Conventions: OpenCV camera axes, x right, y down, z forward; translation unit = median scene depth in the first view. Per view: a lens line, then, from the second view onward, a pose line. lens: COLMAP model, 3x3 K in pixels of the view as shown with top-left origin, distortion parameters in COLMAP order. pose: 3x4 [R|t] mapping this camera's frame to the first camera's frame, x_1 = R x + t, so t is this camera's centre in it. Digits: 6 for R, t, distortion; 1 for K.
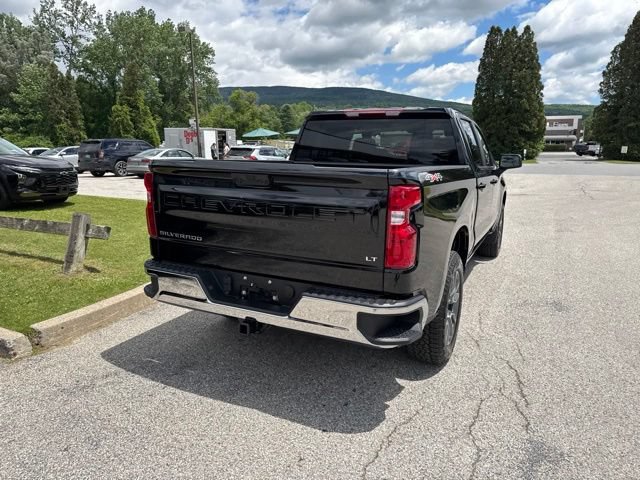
lens RADIAL K [[448.9, 0, 322.6], [0, 448.9, 235.8], [0, 0, 1]] dist [0.044585, -0.054411]
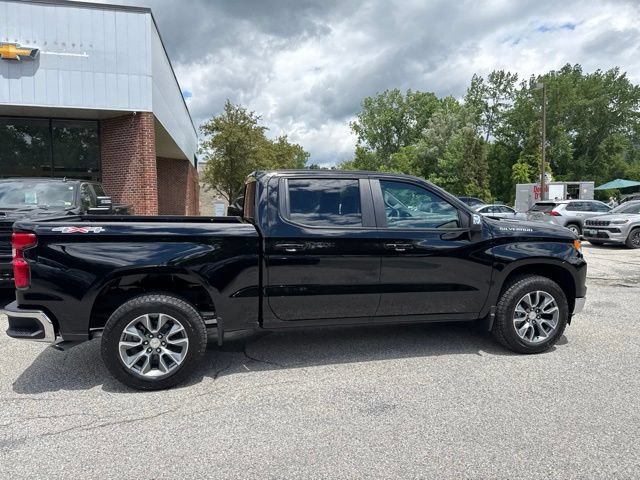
lens RADIAL K [[445.4, 0, 322.2], [0, 445.4, 244.4], [0, 0, 1]] dist [0.046983, -0.054354]
pose [[0.638418, 0.057915, -0.767508, 0.200722], [-0.136180, 0.989933, -0.038577, -0.015352], [0.757547, 0.129147, 0.639878, 0.079445]]
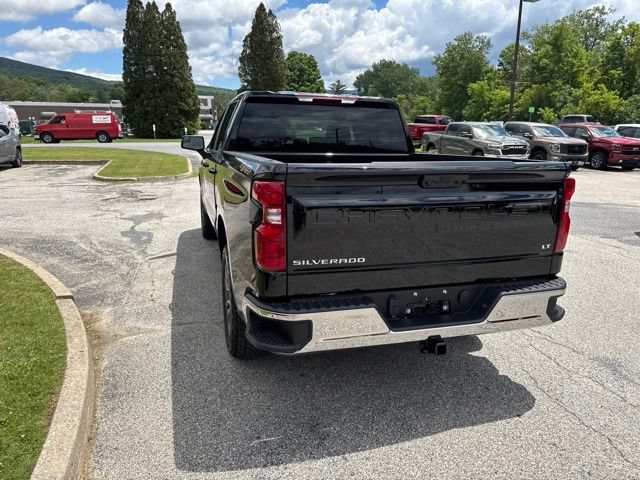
lens RADIAL K [[453.3, 0, 317.9], [0, 453.3, 237.6], [0, 0, 1]] dist [0.026604, -0.030532]
pose [[0.734971, -0.155971, 0.659918, -0.103435], [0.122480, 0.987716, 0.097036, -0.014586], [-0.666946, 0.009508, 0.745045, 0.055336]]
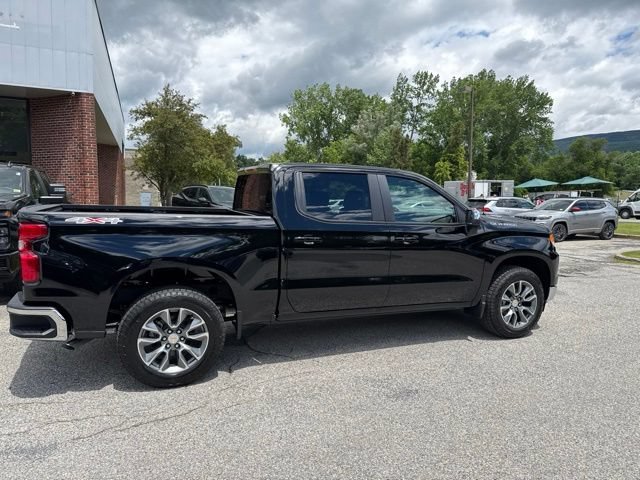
lens RADIAL K [[444.7, 0, 321.4], [0, 444.7, 247.0], [0, 0, 1]] dist [0.042372, -0.044912]
pose [[0.752883, 0.076457, -0.653698, 0.178386], [-0.133648, 0.990296, -0.038099, -0.010717], [0.644442, 0.116050, 0.755796, 0.053205]]
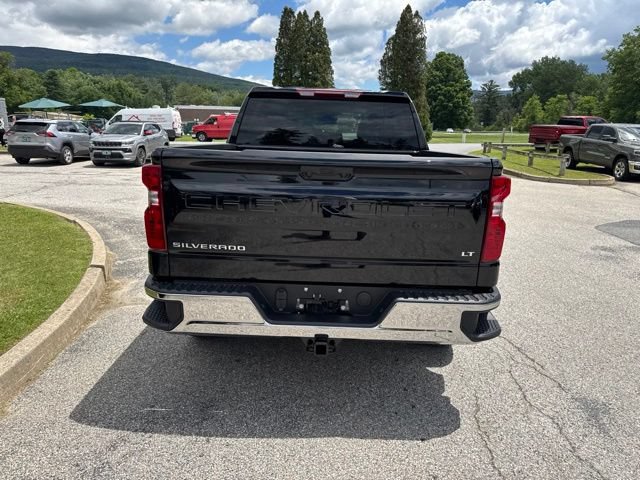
lens RADIAL K [[451.2, 0, 320.1], [0, 451.2, 237.6], [0, 0, 1]] dist [0.033809, -0.037426]
pose [[0.905873, -0.087349, 0.414444, -0.057943], [0.066338, 0.995687, 0.064856, -0.006670], [-0.418321, -0.031258, 0.907761, 0.026210]]
